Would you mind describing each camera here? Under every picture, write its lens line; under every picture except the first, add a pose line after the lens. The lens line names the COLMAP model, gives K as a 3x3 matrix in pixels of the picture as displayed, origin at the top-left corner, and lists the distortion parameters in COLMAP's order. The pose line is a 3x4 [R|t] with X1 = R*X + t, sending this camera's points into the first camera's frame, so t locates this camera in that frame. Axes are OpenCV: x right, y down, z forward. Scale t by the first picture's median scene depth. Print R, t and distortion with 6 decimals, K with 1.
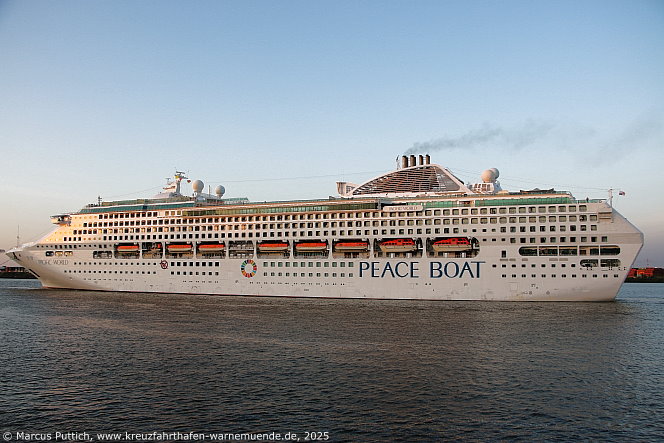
lens RADIAL K [[552.6, 0, 346.1], [0, 552.6, 234.1], [0, 0, 1]] dist [-0.184806, 0.131390]
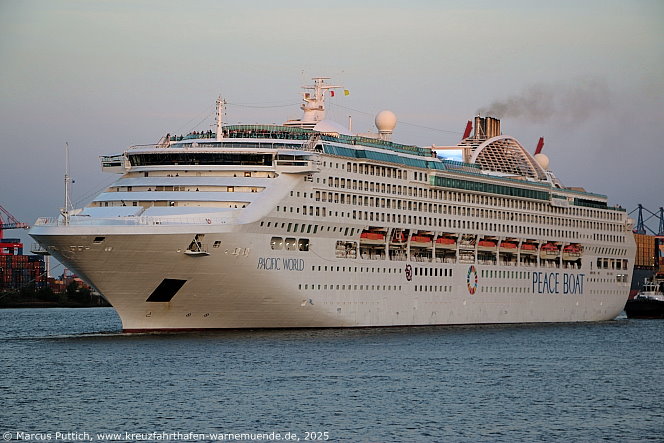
lens RADIAL K [[2233.2, 0, 332.0], [0, 2233.2, 221.5], [0, 0, 1]] dist [-0.050154, -0.339926]
pose [[0.061860, 0.024771, 0.997777, -2.692089], [-0.087085, 0.996013, -0.019328, 0.059801], [-0.994278, -0.085696, 0.063770, 1.009968]]
